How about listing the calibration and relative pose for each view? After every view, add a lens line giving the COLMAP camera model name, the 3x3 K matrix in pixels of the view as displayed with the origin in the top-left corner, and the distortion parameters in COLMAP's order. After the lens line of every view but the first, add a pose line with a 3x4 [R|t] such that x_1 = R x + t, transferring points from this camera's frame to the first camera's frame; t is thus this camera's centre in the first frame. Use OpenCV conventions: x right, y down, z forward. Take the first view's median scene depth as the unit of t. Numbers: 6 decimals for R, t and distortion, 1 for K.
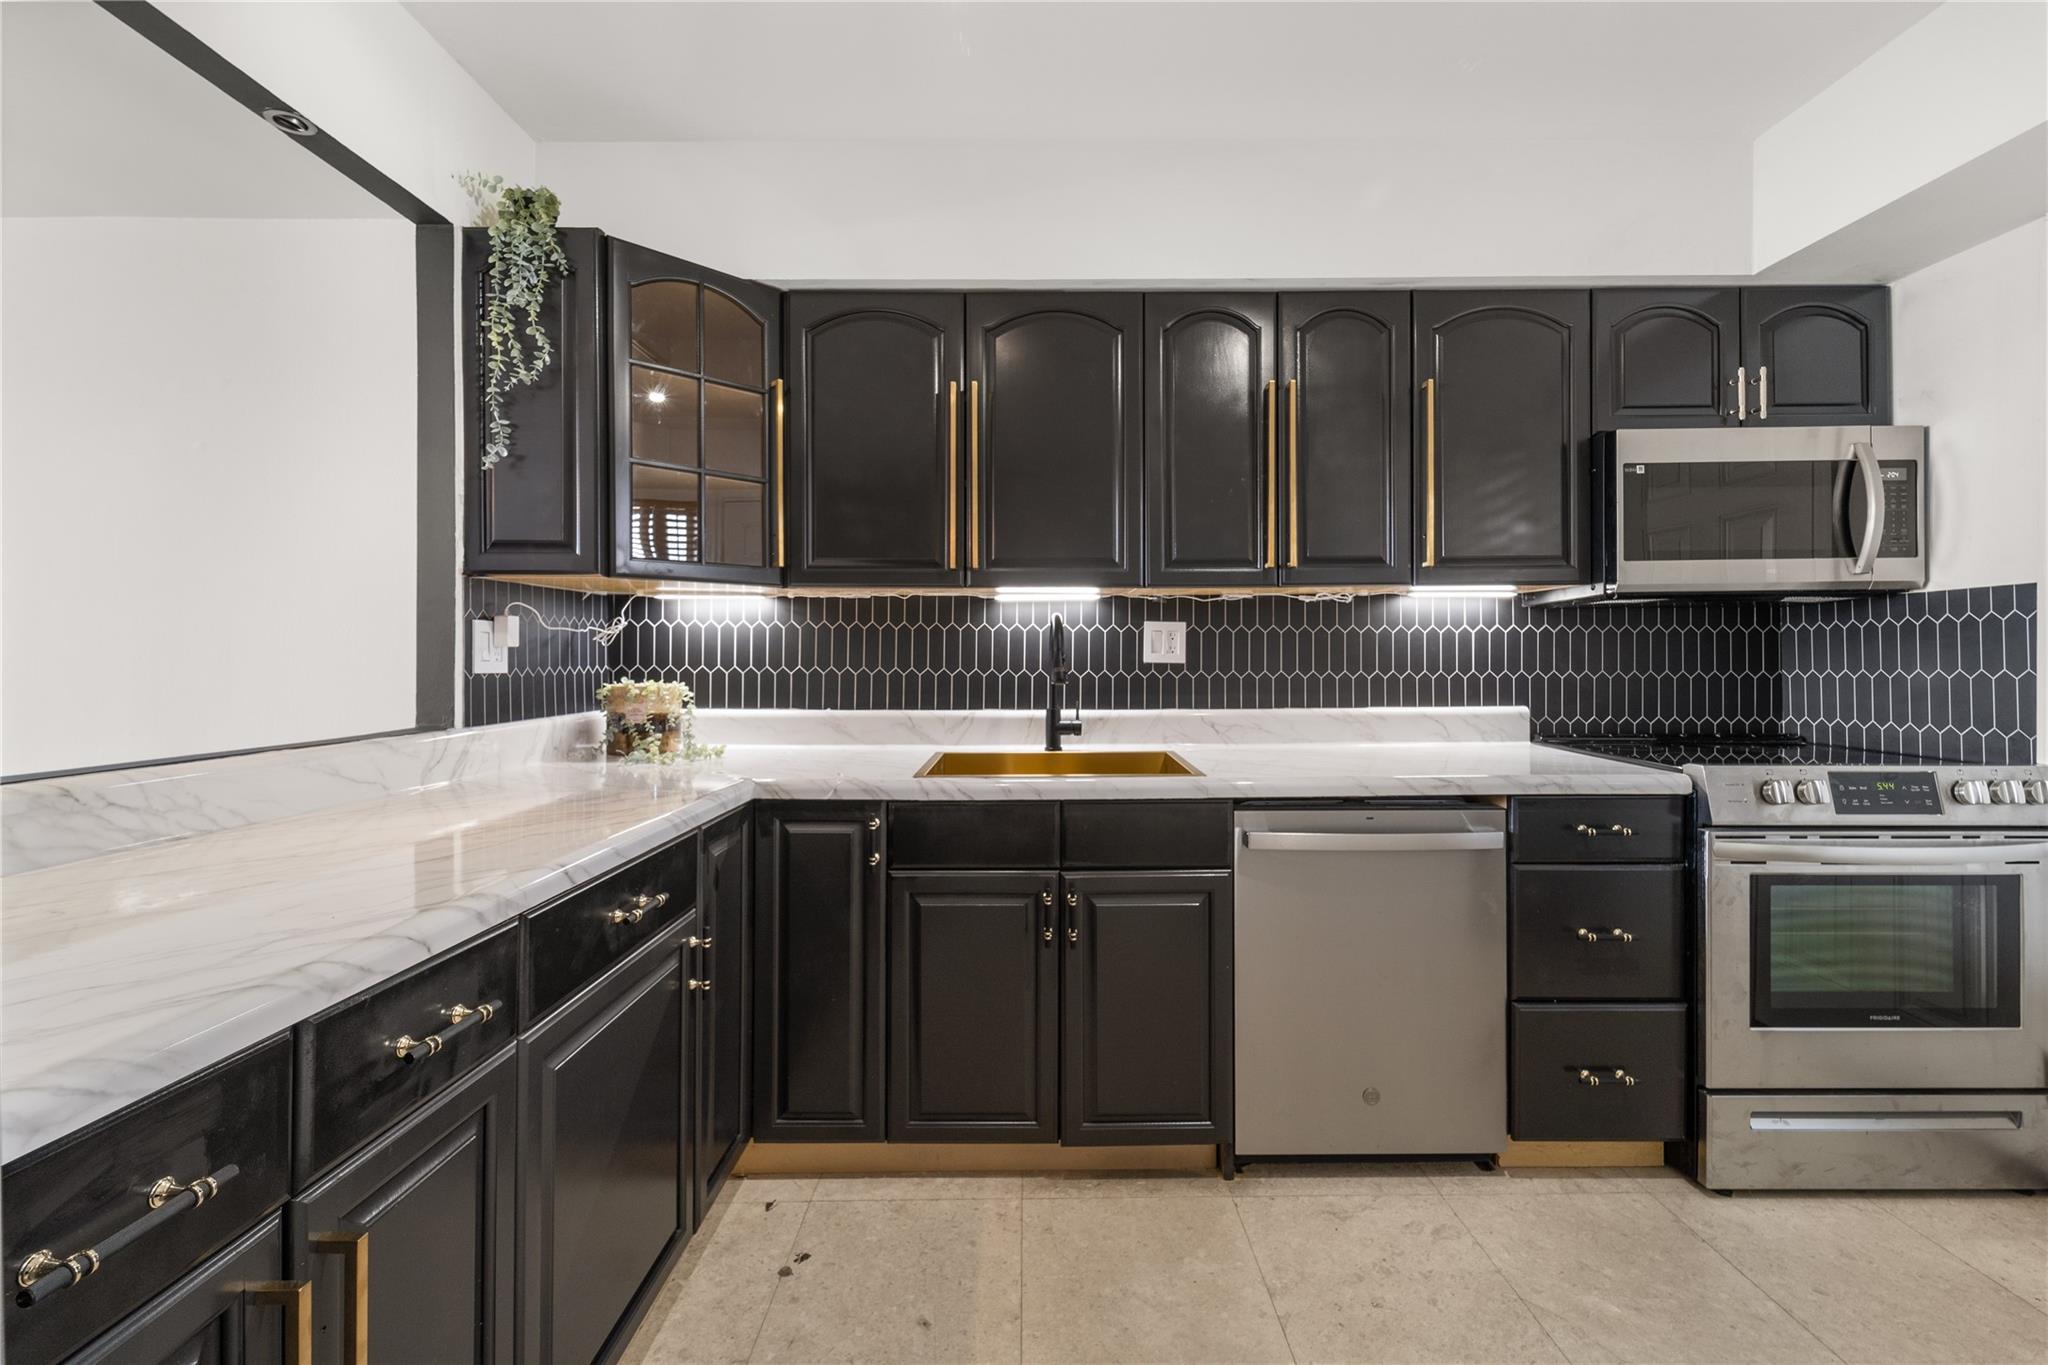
lens RADIAL K [[843.8, 0, 1034.6], [0, 843.8, 649.3], [0, 0, 1]] dist [0.001025, 0.000185]
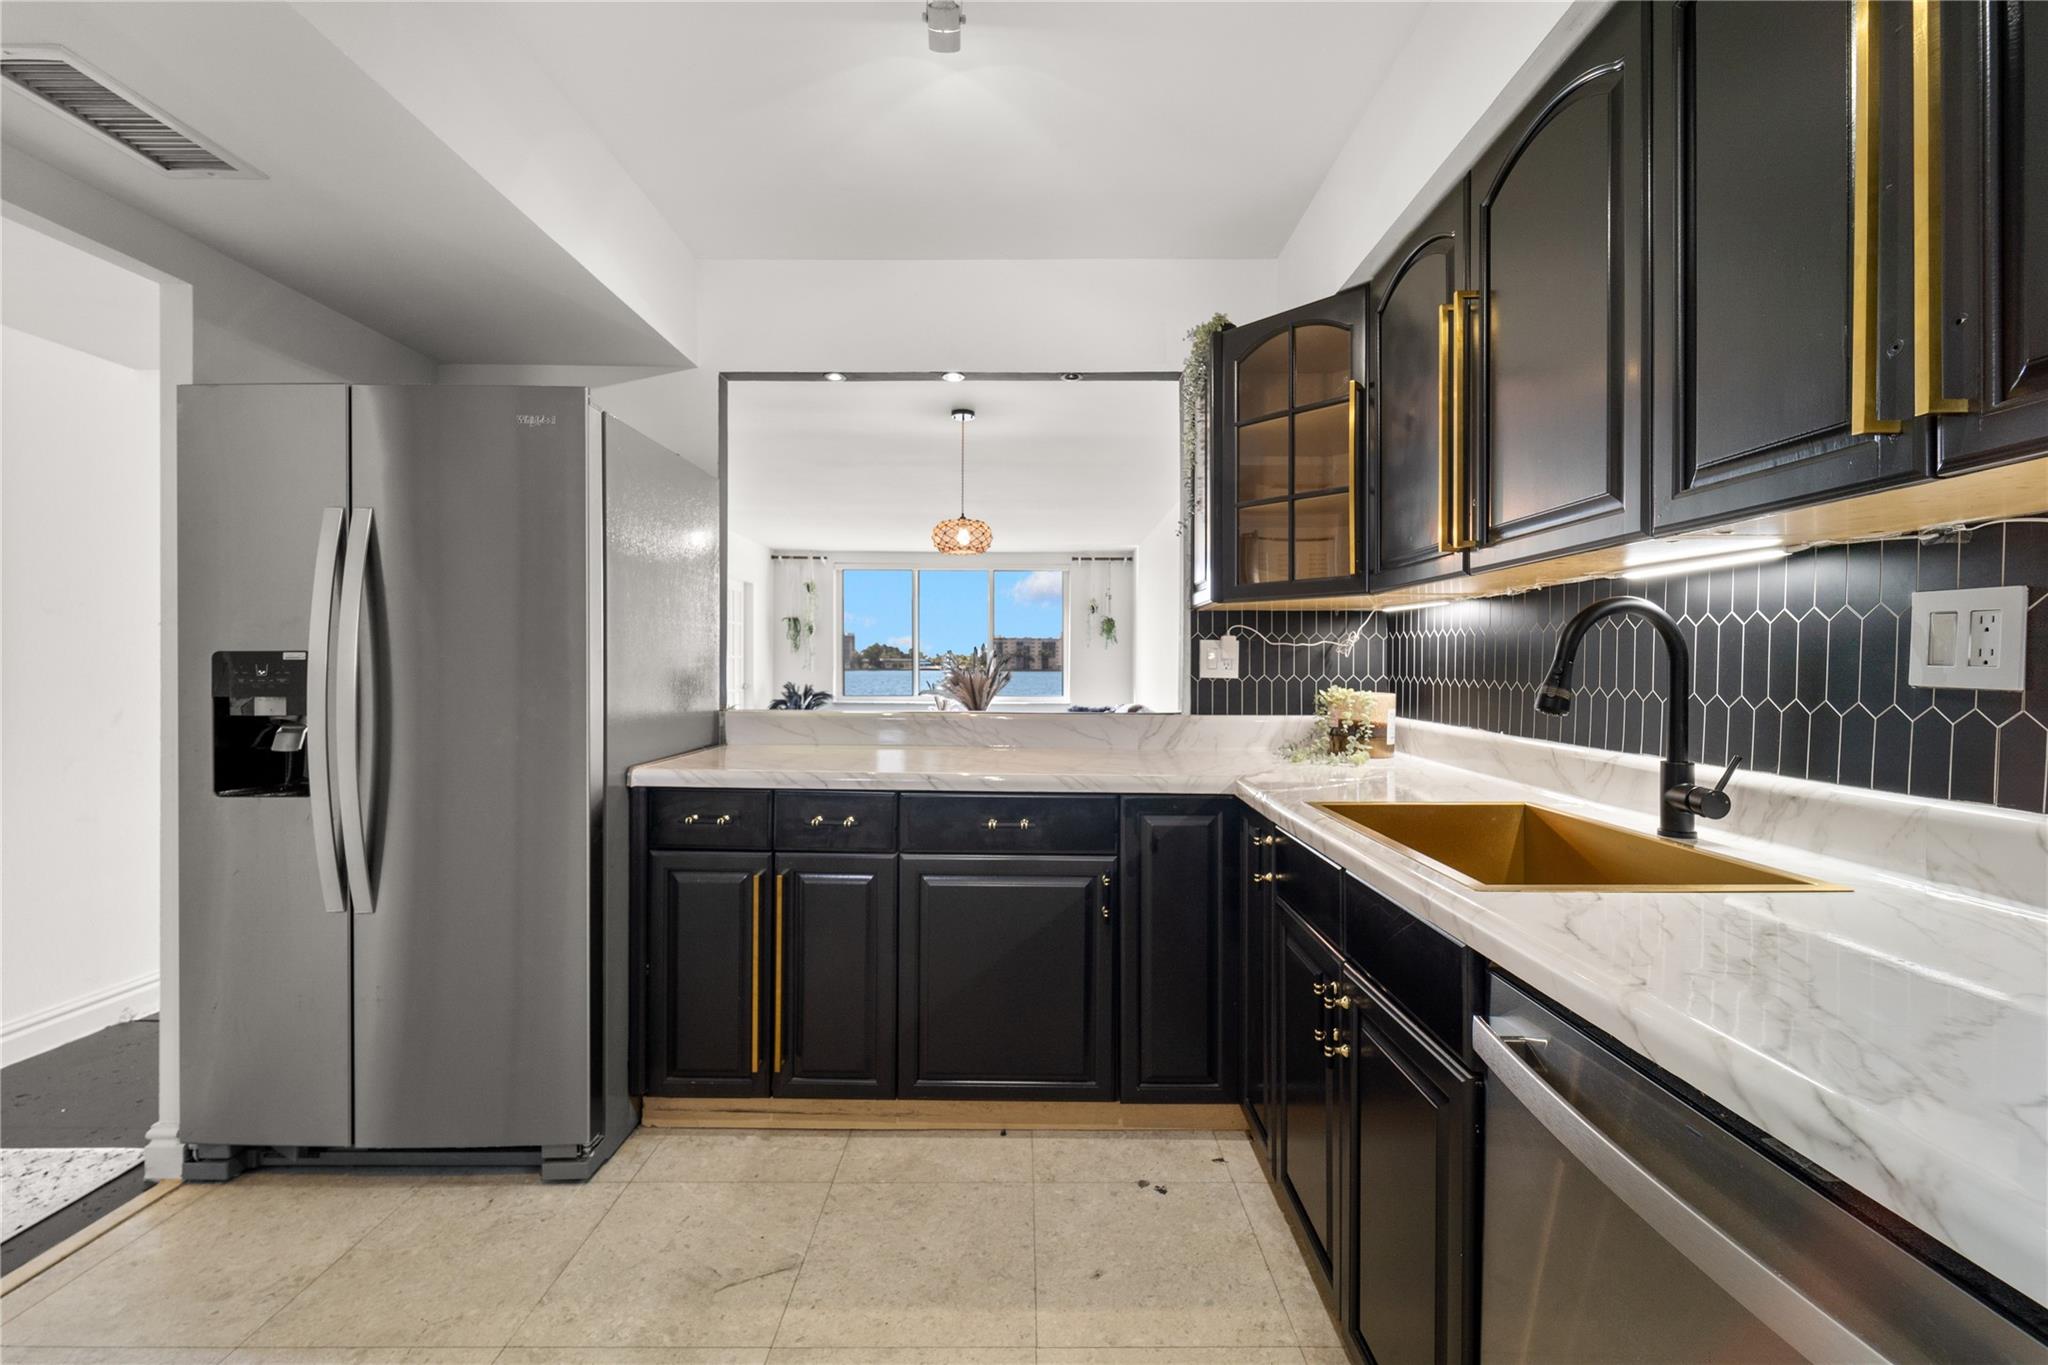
lens RADIAL K [[827.2, 0, 1028.6], [0, 827.2, 668.3], [0, 0, 1]] dist [0.000152, 0.000030]
pose [[-0.004889, 0.005247, -0.999974, 0.642046], [0.000176, 0.999986, 0.005246, 0.004493], [0.999988, -0.000150, -0.004890, 0.626778]]
